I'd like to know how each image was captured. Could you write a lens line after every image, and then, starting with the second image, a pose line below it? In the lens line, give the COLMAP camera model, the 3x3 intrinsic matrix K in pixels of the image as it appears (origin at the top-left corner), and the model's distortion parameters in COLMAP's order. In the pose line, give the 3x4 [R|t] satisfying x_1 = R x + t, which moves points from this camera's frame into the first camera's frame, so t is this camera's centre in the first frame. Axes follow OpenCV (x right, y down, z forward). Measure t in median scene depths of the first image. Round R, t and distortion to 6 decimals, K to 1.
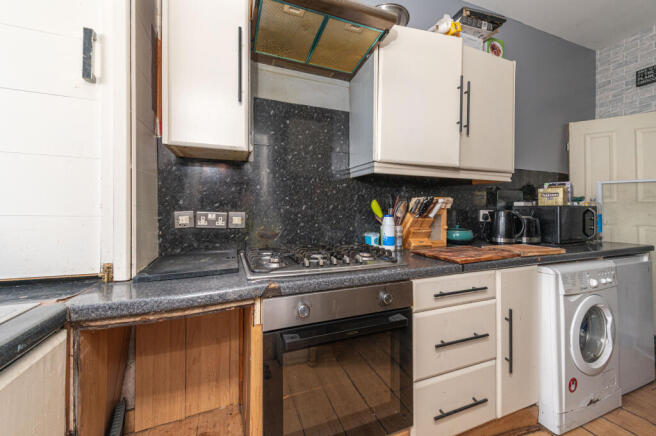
lens RADIAL K [[260.2, 0, 328.4], [0, 260.2, 211.5], [0, 0, 1]] dist [0.004282, -0.001314]
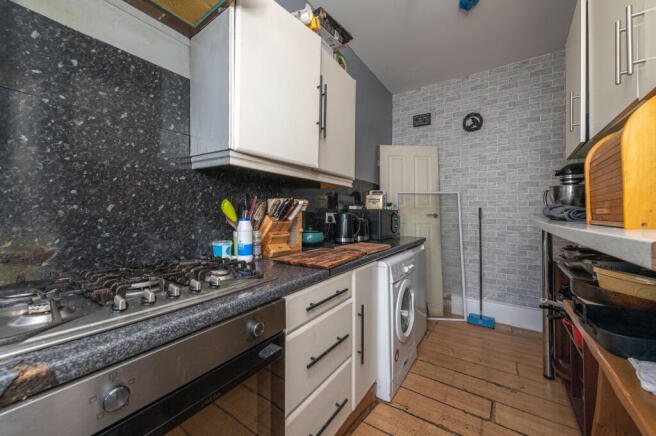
lens RADIAL K [[260.2, 0, 331.0], [0, 260.2, 214.5], [0, 0, 1]] dist [0.004282, -0.001314]
pose [[0.812193, -0.000777, 0.583389, -0.028717], [-0.000363, 0.999998, 0.001837, -0.000754], [-0.583389, -0.001704, 0.812191, 0.178116]]
